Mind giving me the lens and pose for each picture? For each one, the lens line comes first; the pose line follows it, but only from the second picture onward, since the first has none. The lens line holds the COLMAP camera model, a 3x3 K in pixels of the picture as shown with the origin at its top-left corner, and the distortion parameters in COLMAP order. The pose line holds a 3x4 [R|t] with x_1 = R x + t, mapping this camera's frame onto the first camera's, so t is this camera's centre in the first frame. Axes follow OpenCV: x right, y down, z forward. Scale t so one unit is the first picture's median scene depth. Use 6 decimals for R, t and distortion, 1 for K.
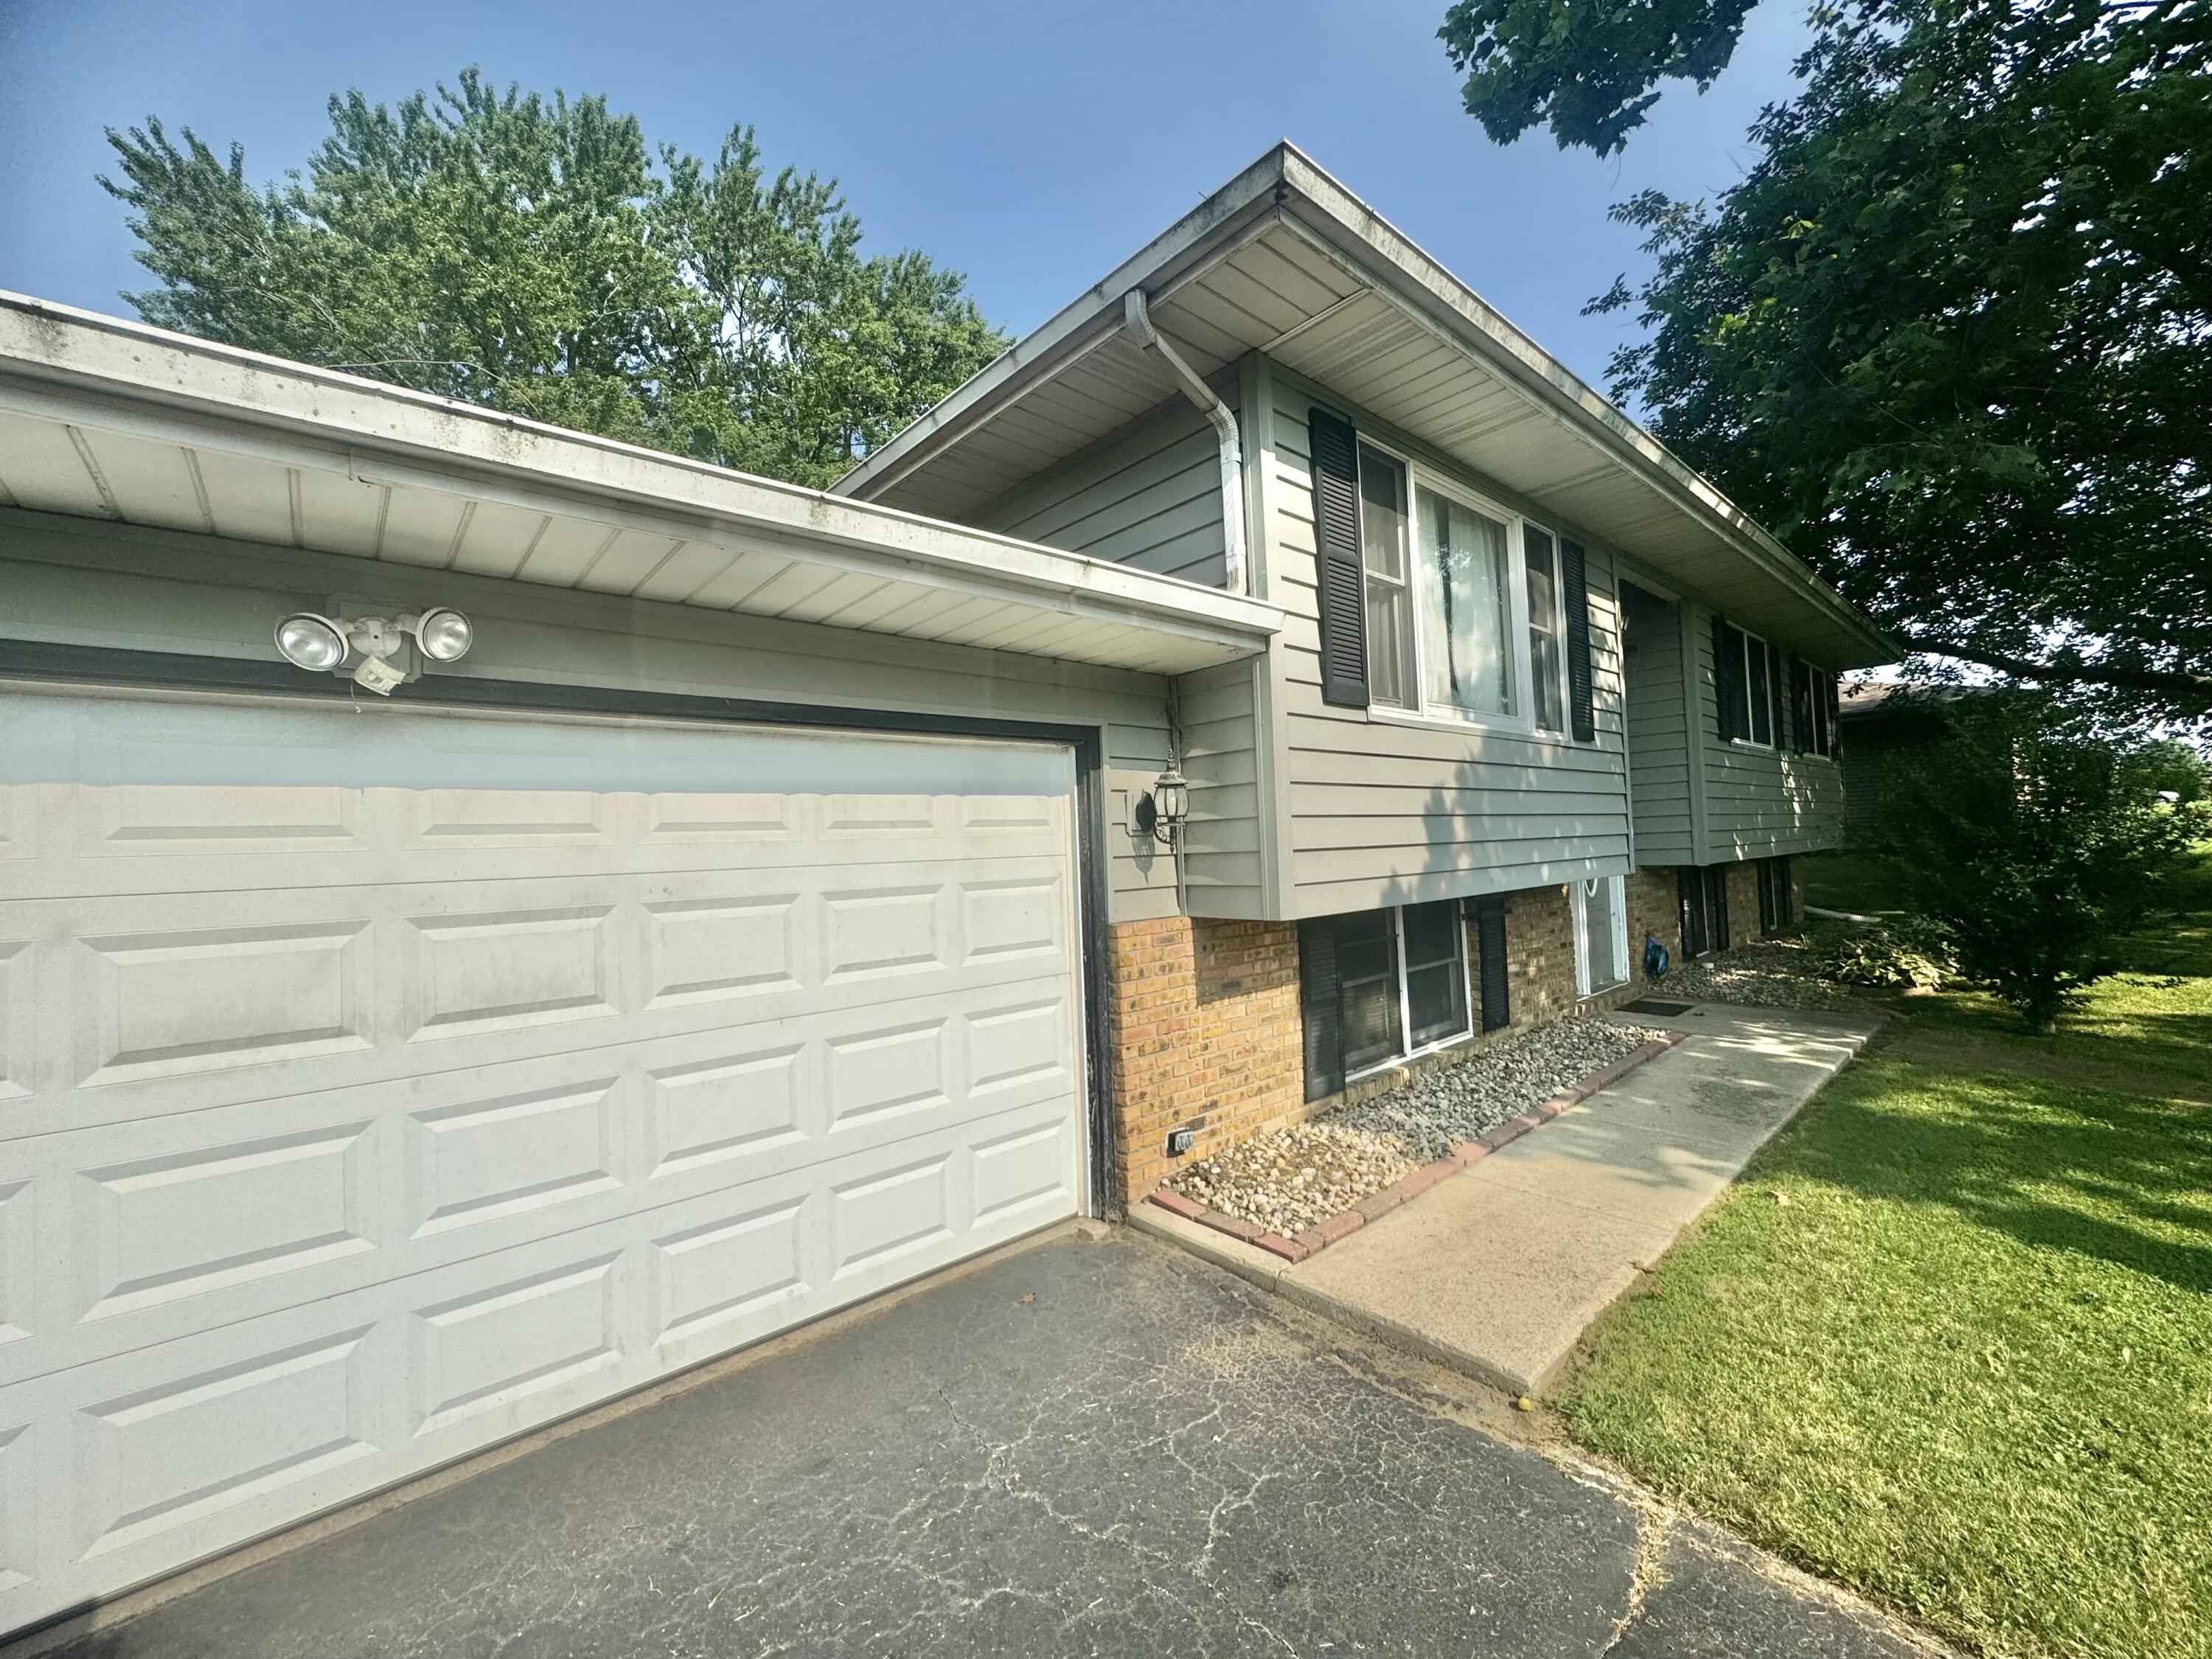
lens RADIAL K [[885.4, 0, 1109.0], [0, 885.4, 822.4], [0, 0, 1]] dist [-0.002228, 0.000549]
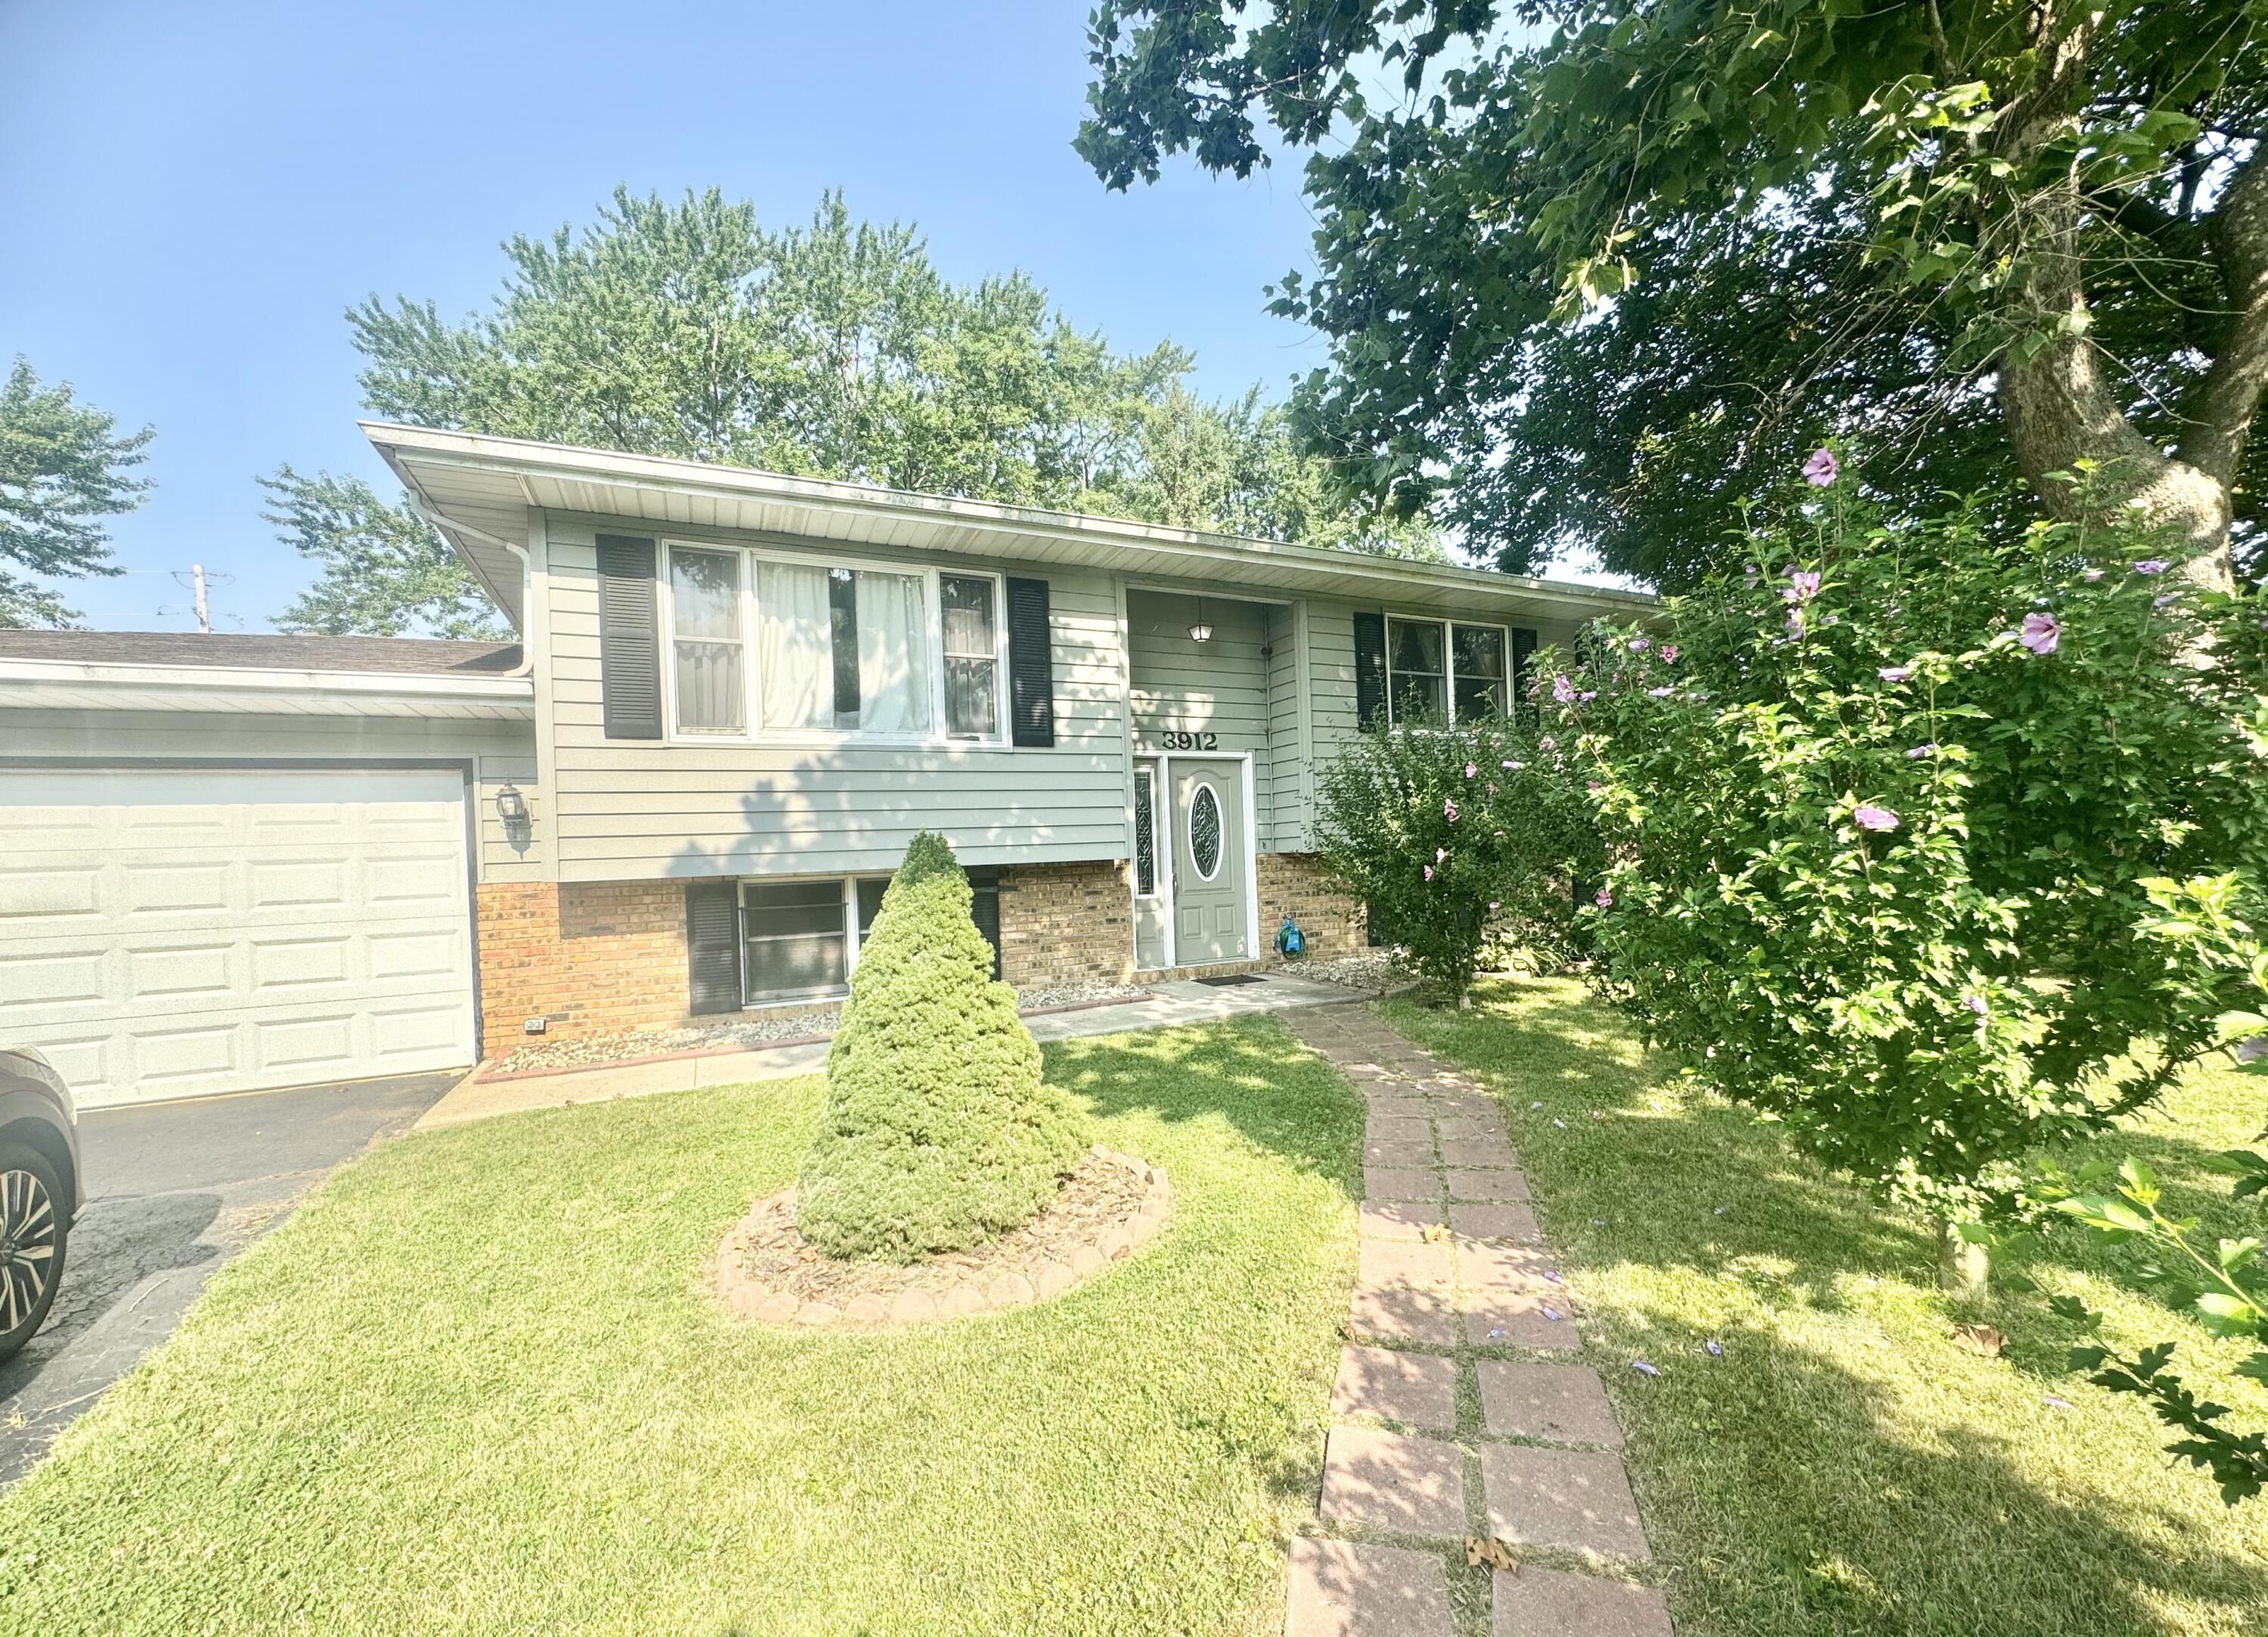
lens RADIAL K [[927.2, 0, 1175.1], [0, 927.2, 857.4], [0, 0, 1]] dist [-0.006168, 0.000283]
pose [[0.966921, 0.001227, -0.255074, 1.515876], [0.010803, 0.998894, 0.045757, 0.005177], [0.254848, -0.046999, 0.965838, -0.250099]]
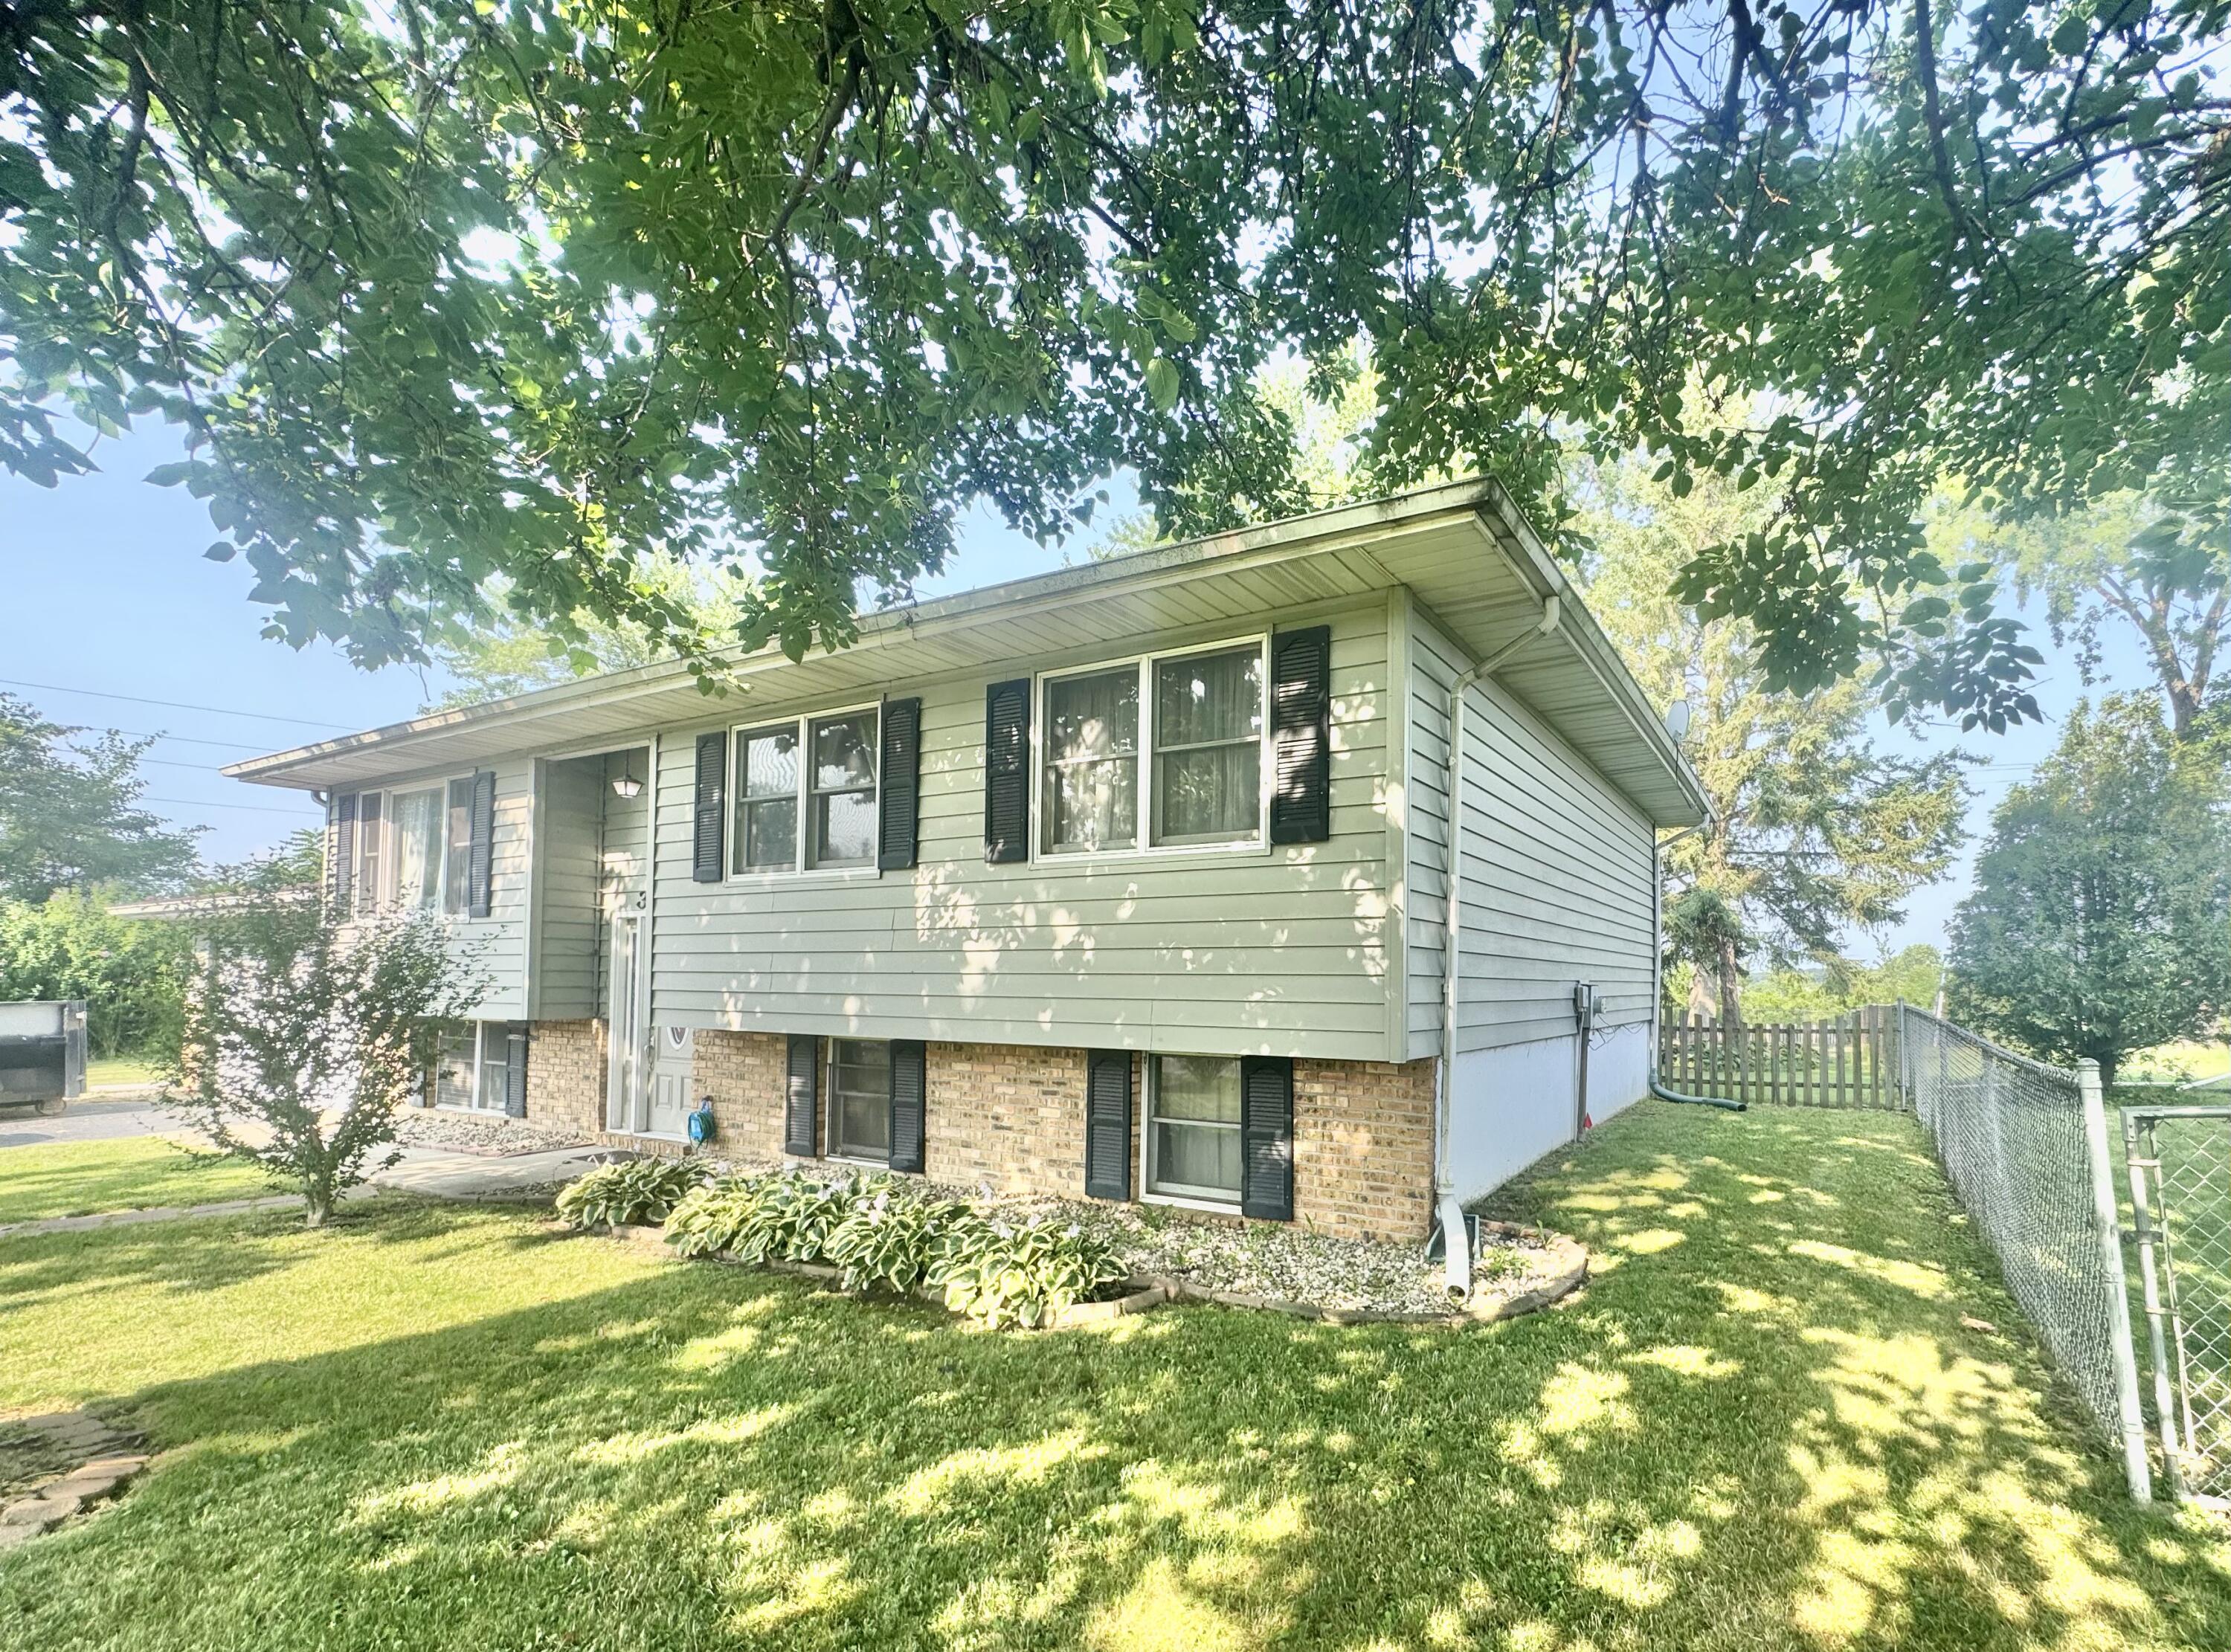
lens RADIAL K [[1044.8, 0, 1274.7], [0, 1044.8, 960.8], [0, 0, 1]] dist [-0.000763, -0.000298]
pose [[0.336961, 0.024106, -0.941210, 3.654138], [0.011835, 0.999485, 0.029836, -0.085547], [0.941444, -0.021193, 0.336502, 2.381746]]
